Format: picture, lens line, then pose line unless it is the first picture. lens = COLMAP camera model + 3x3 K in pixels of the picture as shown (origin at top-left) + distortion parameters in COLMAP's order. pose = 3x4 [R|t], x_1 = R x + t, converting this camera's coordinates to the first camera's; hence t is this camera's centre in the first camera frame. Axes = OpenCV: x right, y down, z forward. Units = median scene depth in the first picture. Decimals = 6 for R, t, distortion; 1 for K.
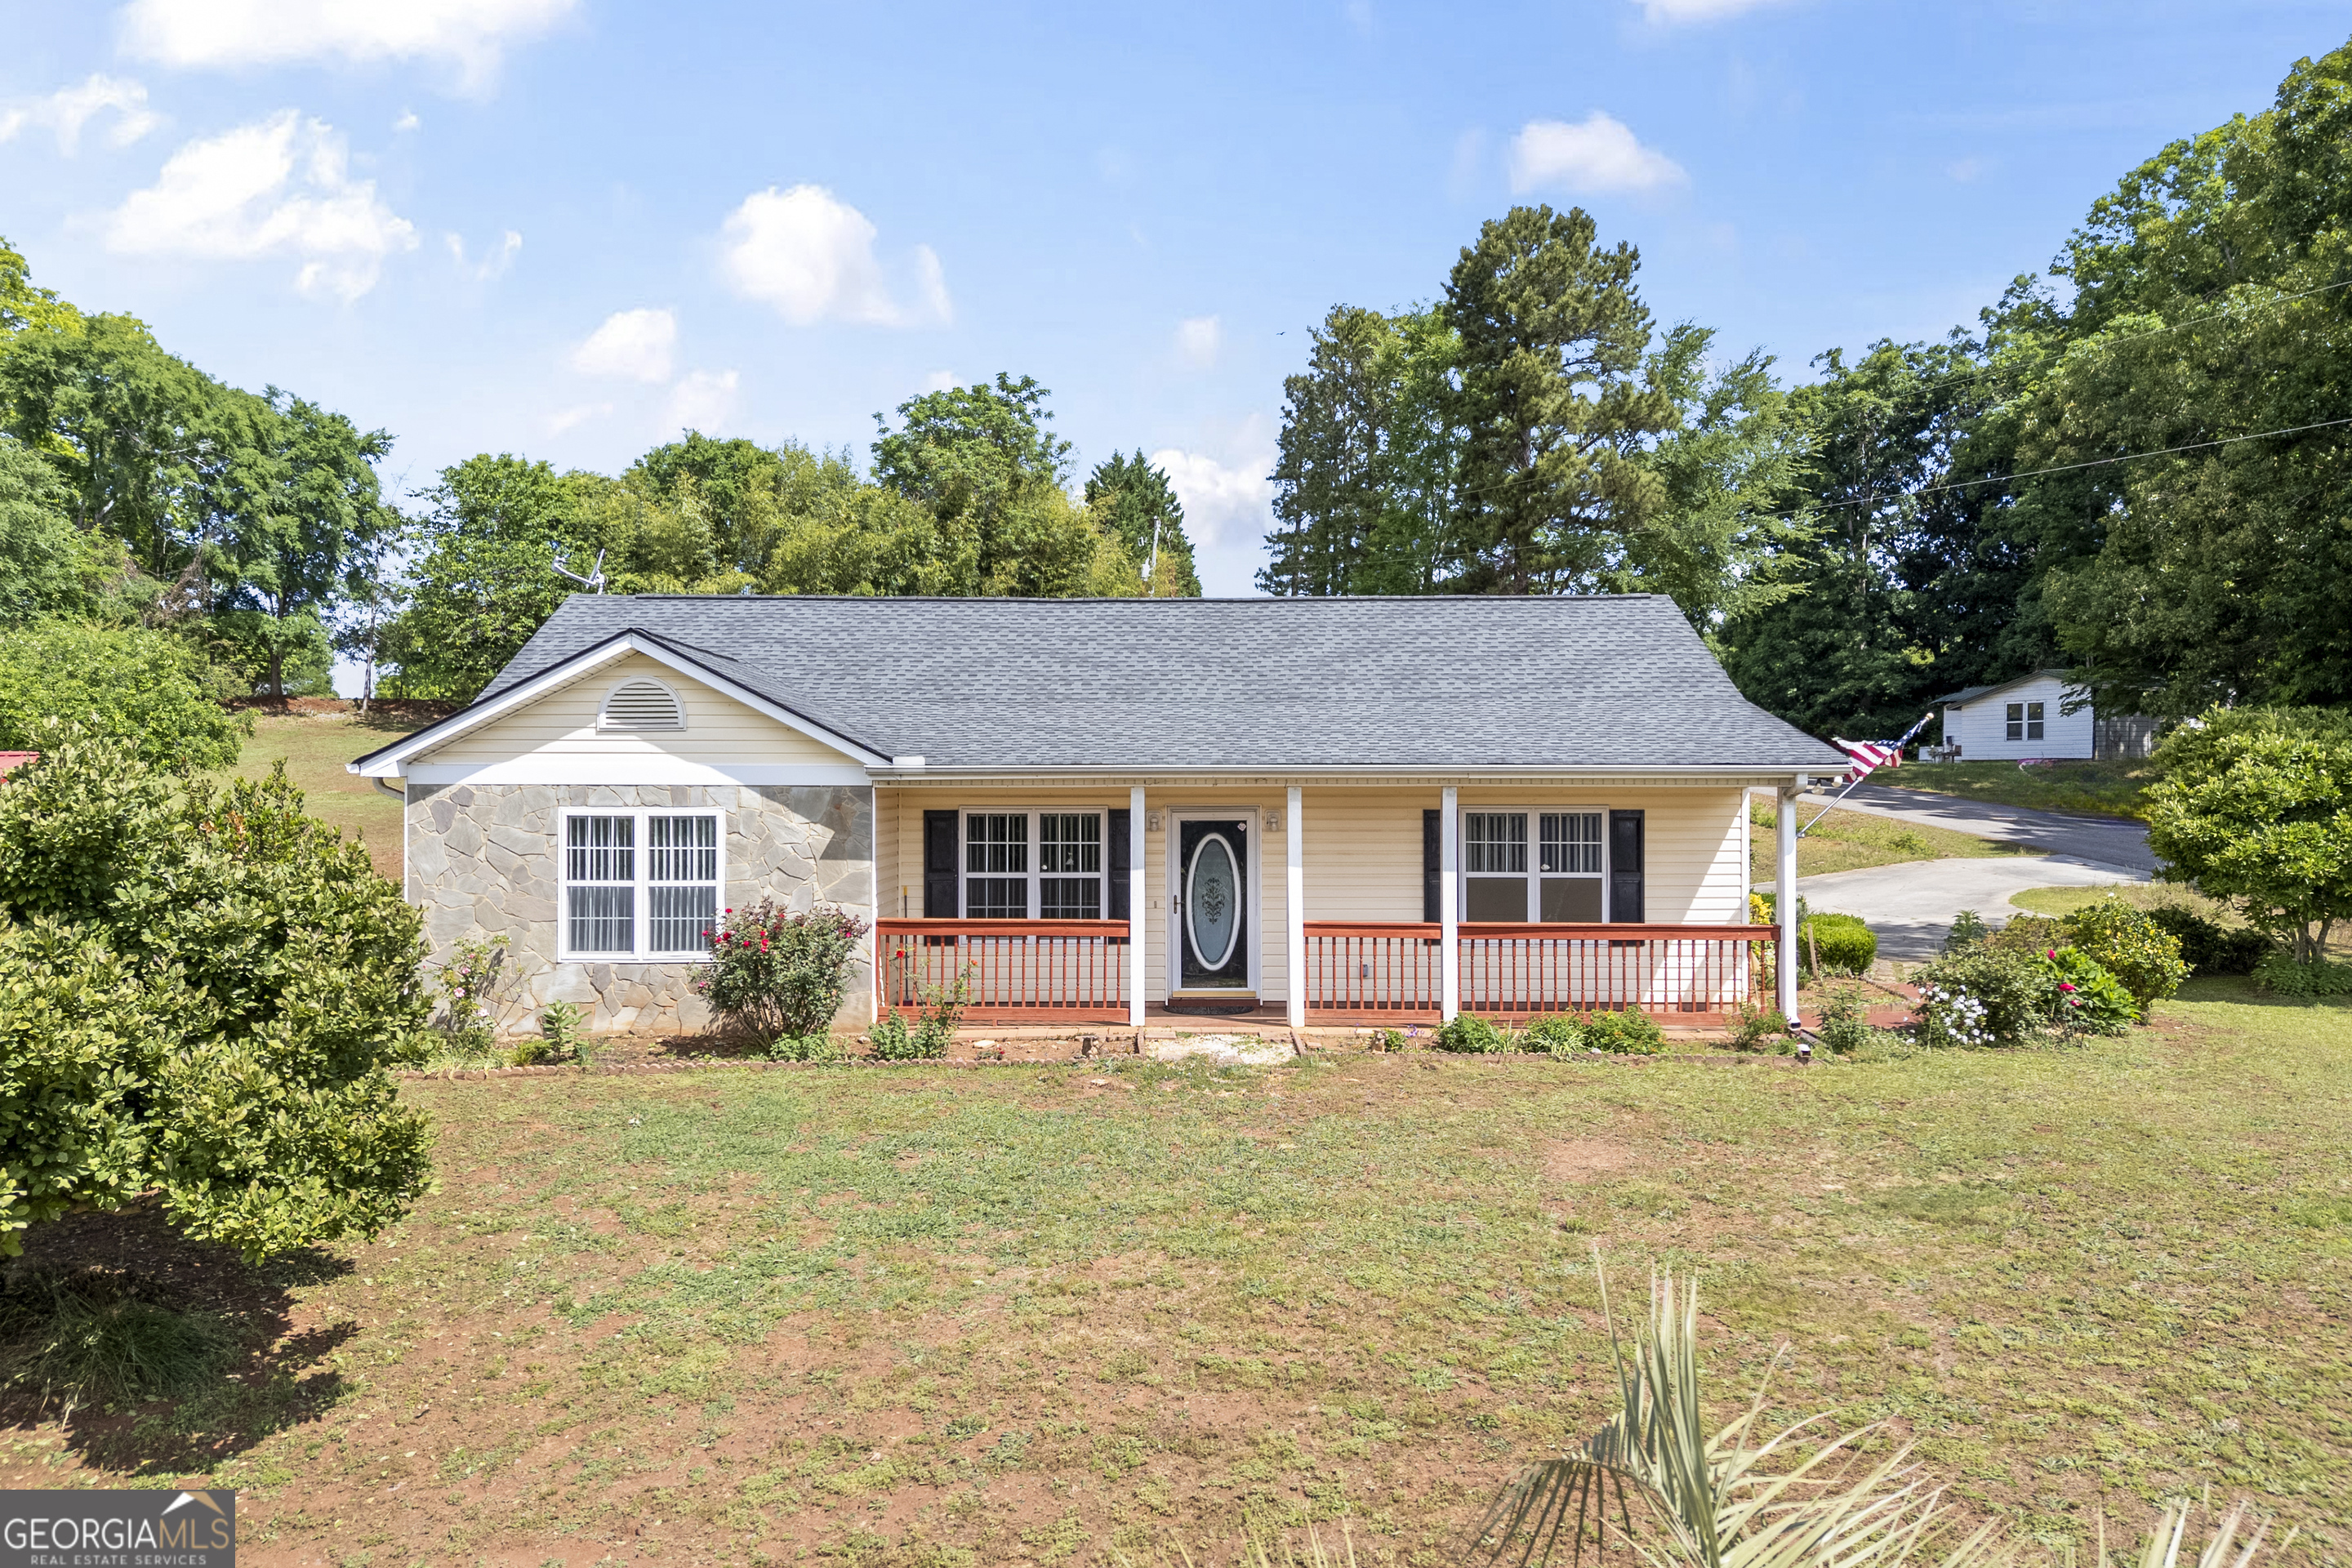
lens RADIAL K [[1717.9, 0, 1209.8], [0, 1717.9, 789.7], [0, 0, 1]] dist [0.086966, -0.106341]
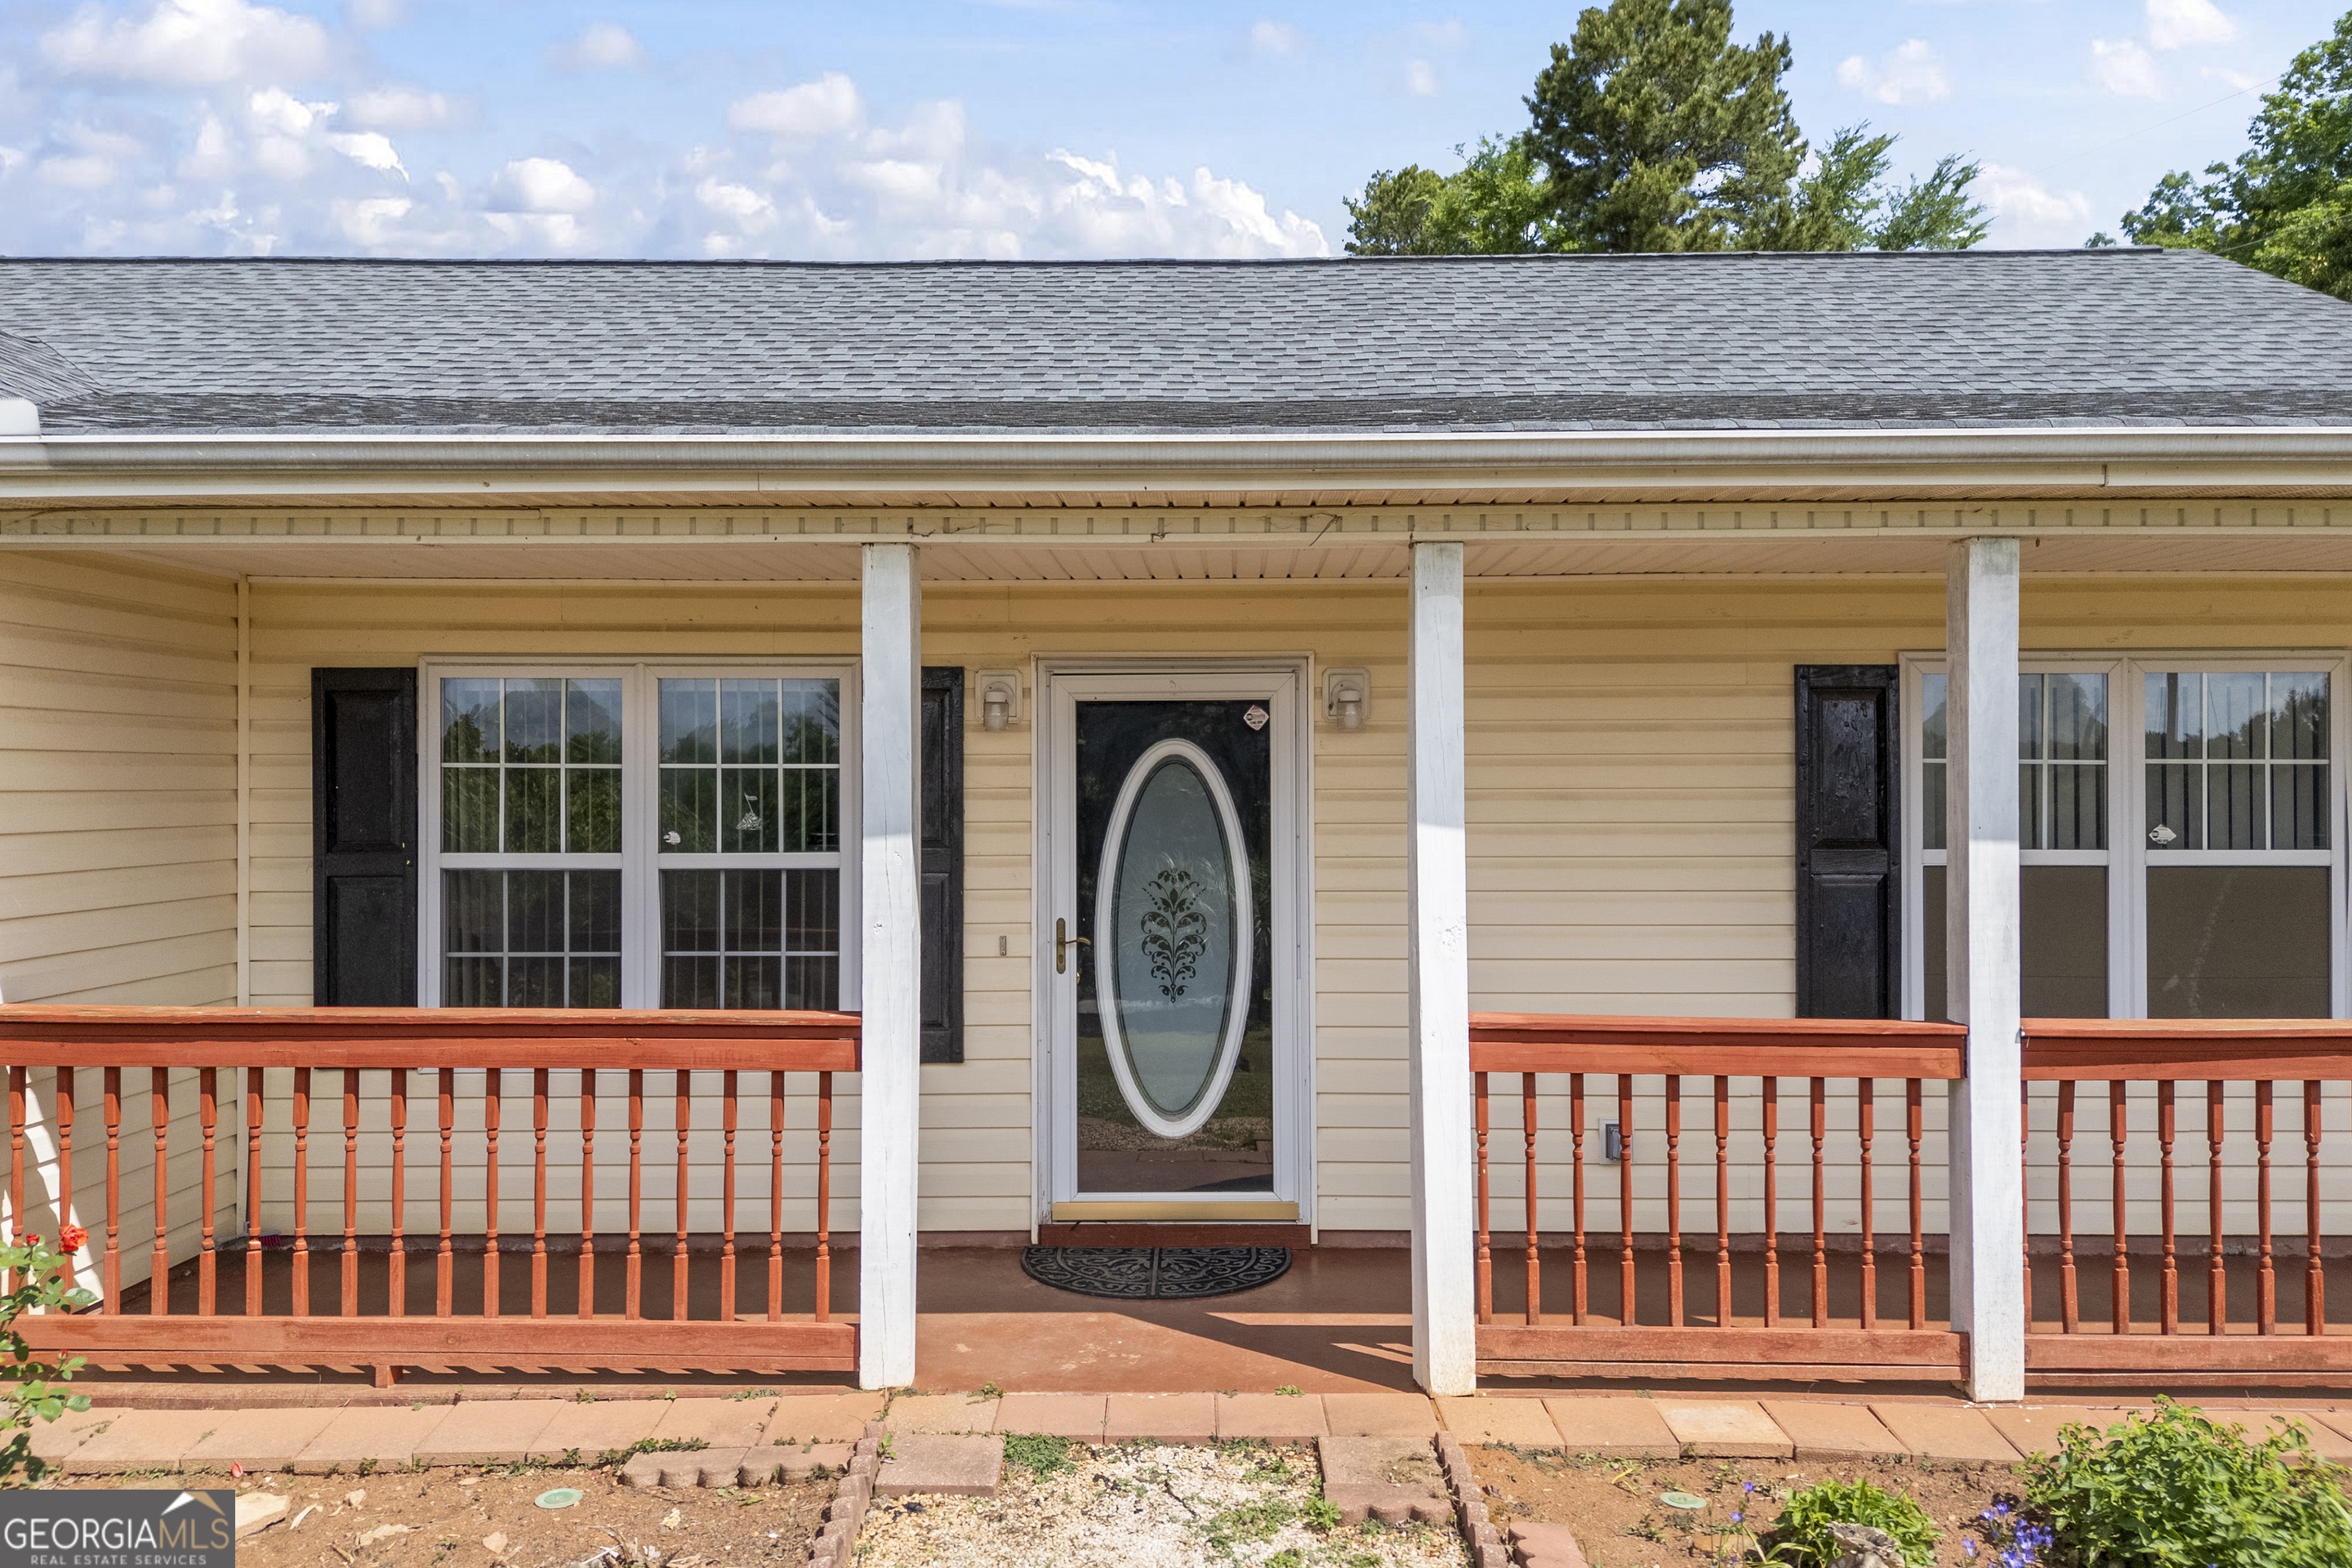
lens RADIAL K [[1749.2, 0, 1182.7], [0, 1749.2, 776.8], [0, 0, 1]] dist [0.007132, 0.001358]
pose [[0.999561, -0.003115, -0.029472, 0.013879], [0.002895, 0.999968, -0.007501, 0.034832], [0.029495, 0.007412, 0.999537, 0.634936]]
